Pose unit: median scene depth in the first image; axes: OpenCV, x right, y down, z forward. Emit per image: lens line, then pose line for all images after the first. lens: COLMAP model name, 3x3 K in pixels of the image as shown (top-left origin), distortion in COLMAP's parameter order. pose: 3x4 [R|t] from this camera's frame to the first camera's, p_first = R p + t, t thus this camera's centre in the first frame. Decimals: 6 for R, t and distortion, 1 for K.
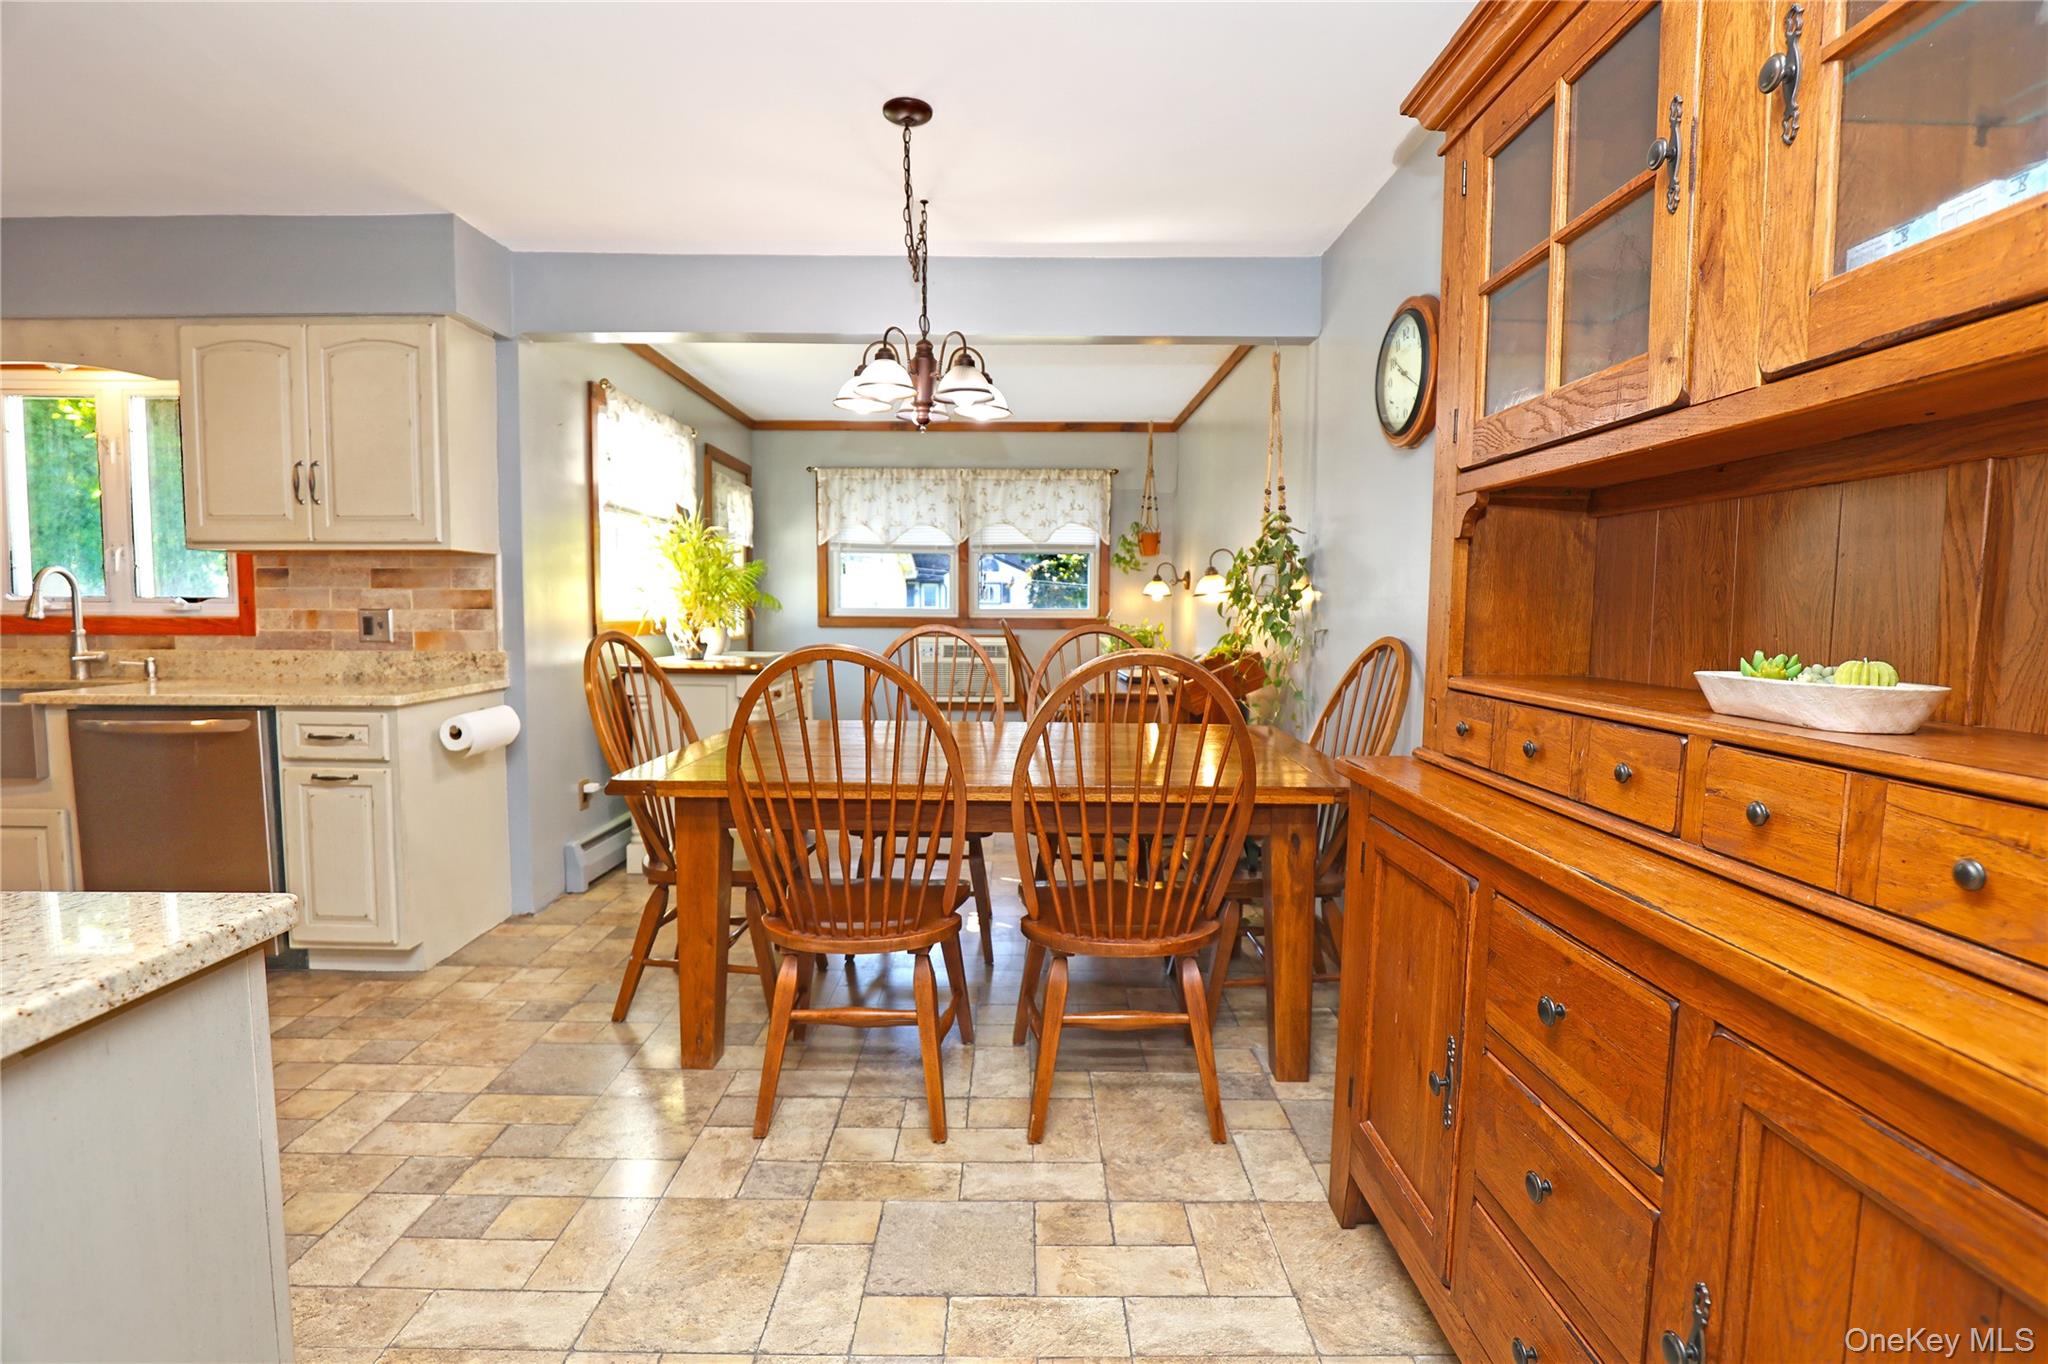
lens RADIAL K [[950.6, 0, 1040.9], [0, 950.6, 669.4], [0, 0, 1]] dist [-0.031786, 0.004561]
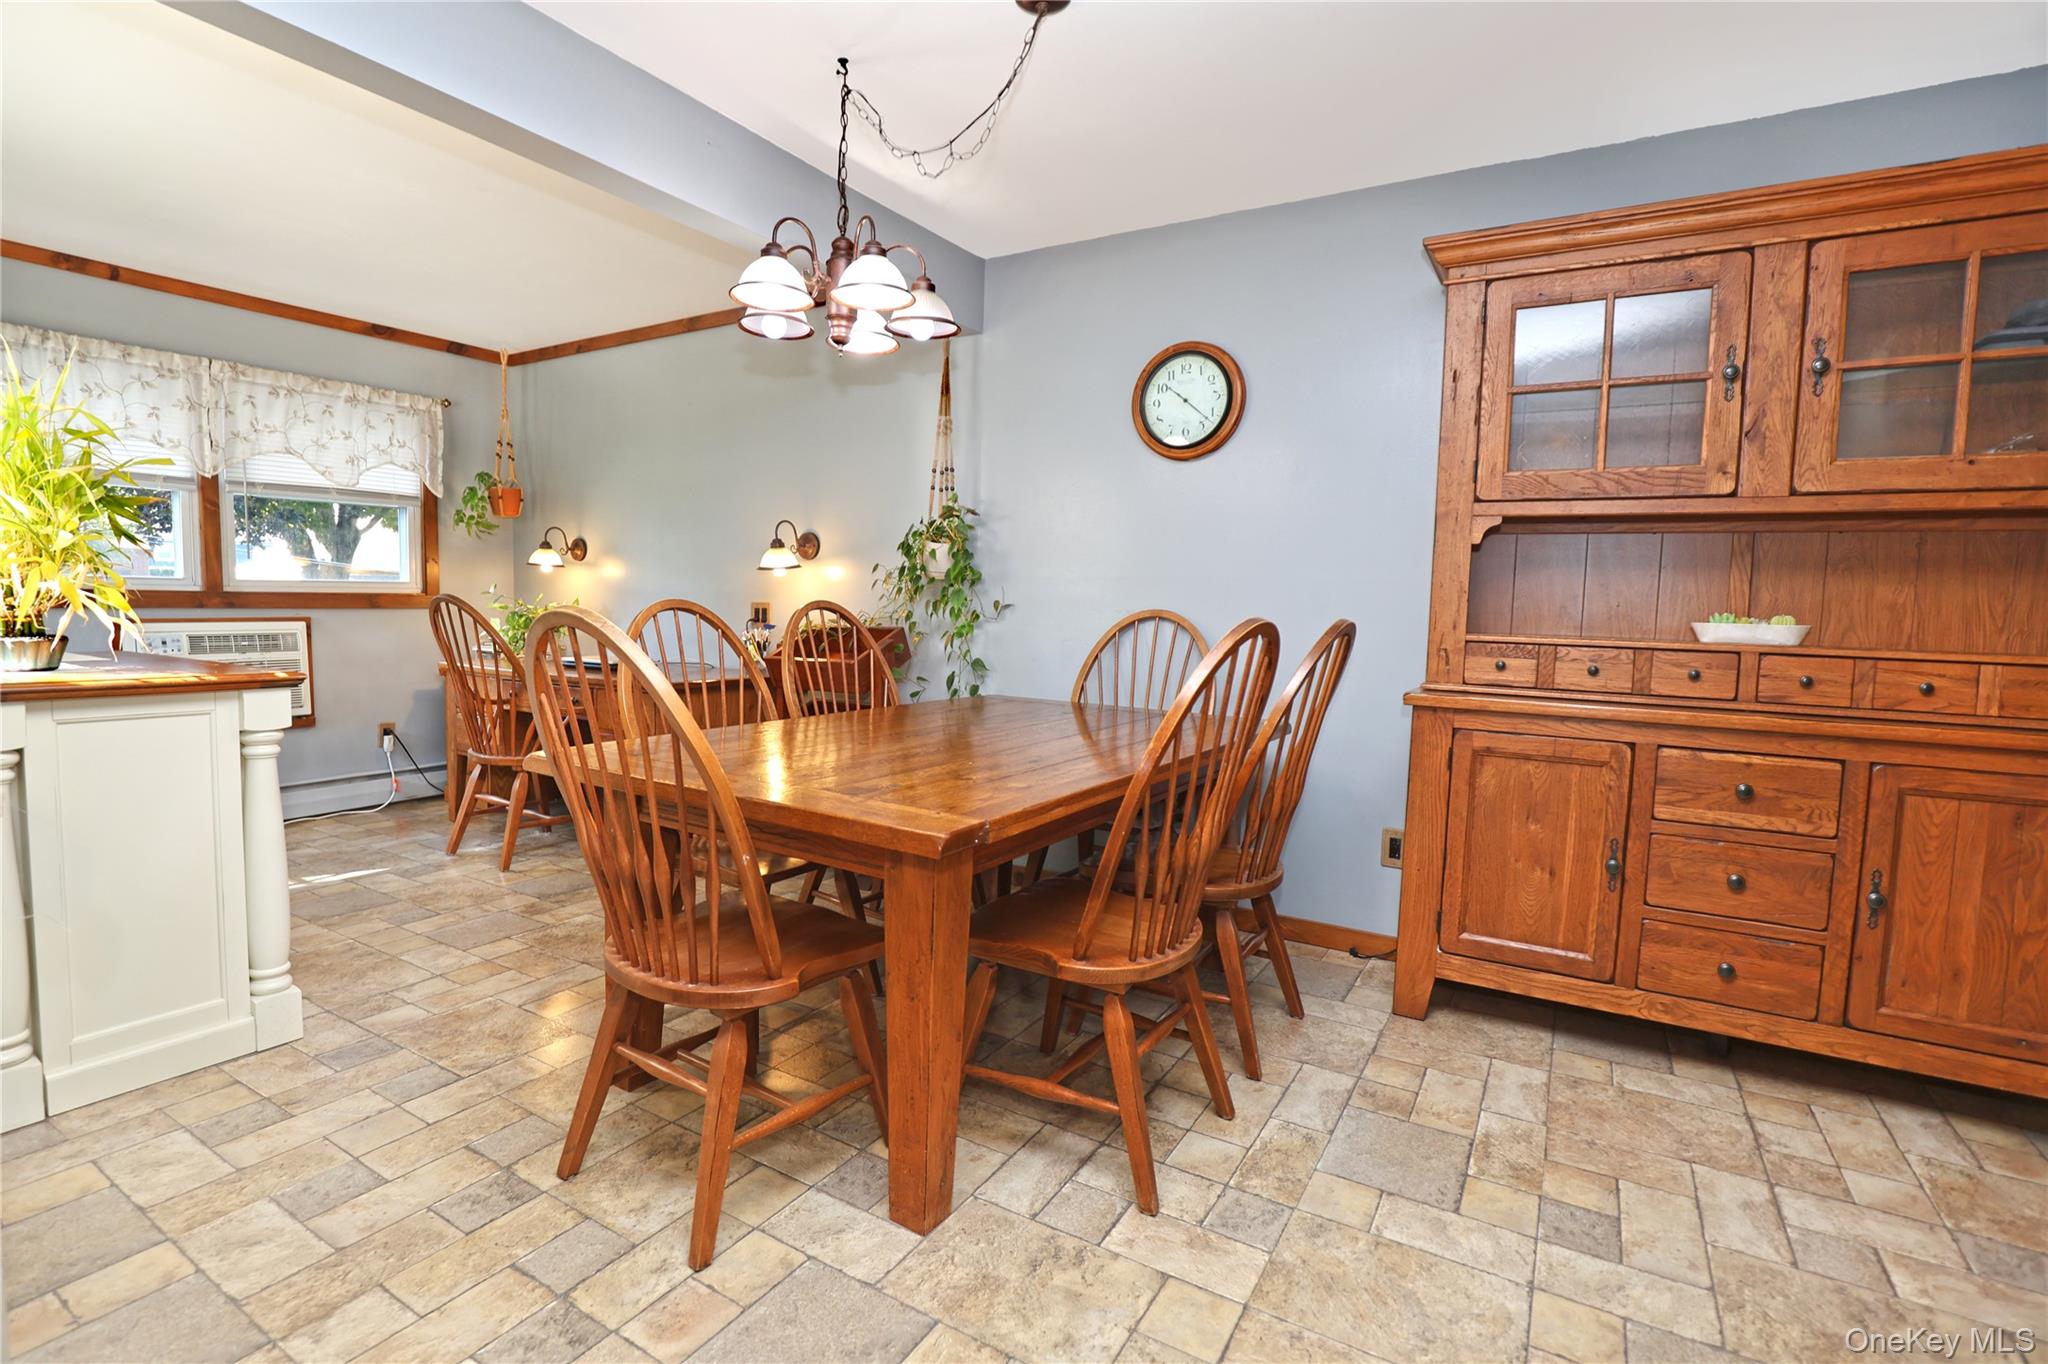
lens RADIAL K [[950.6, 0, 994.3], [0, 950.6, 677.5], [0, 0, 1]] dist [-0.031786, 0.004561]
pose [[0.539385, -0.063400, 0.839669, -0.337533], [0.038657, 0.997975, 0.050520, -0.007570], [-0.841172, 0.005209, 0.540743, 0.214881]]
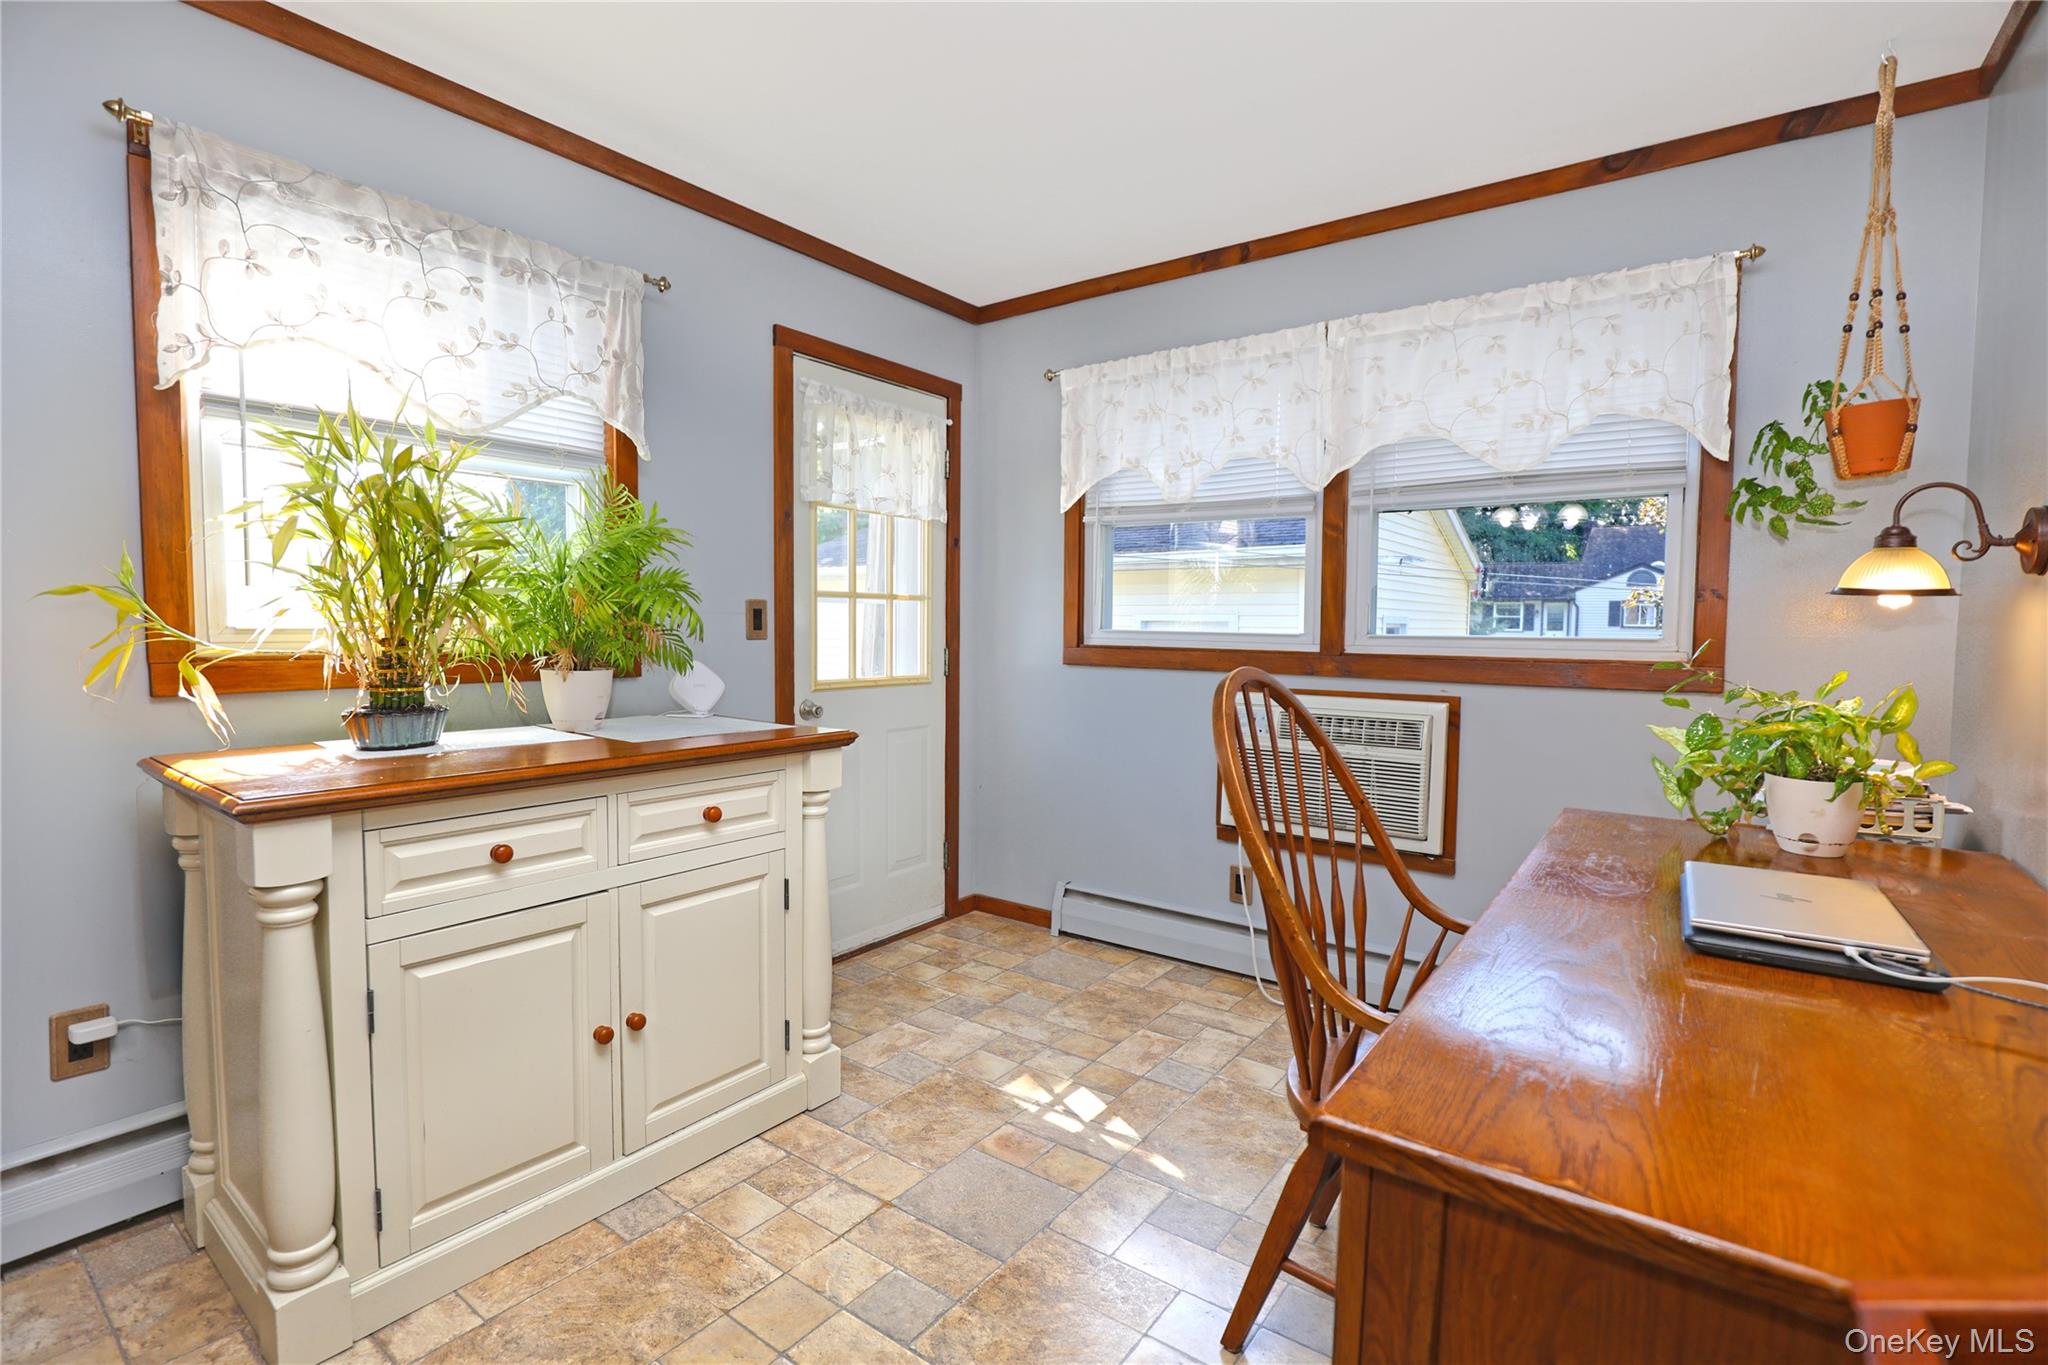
lens RADIAL K [[950.6, 0, 1012.0], [0, 950.6, 674.6], [0, 0, 1]] dist [-0.031786, 0.004561]
pose [[0.789173, 0.035149, -0.613164, 0.077812], [-0.043851, 0.999038, 0.000832, -0.038612], [0.612604, 0.026231, 0.789955, 0.560315]]
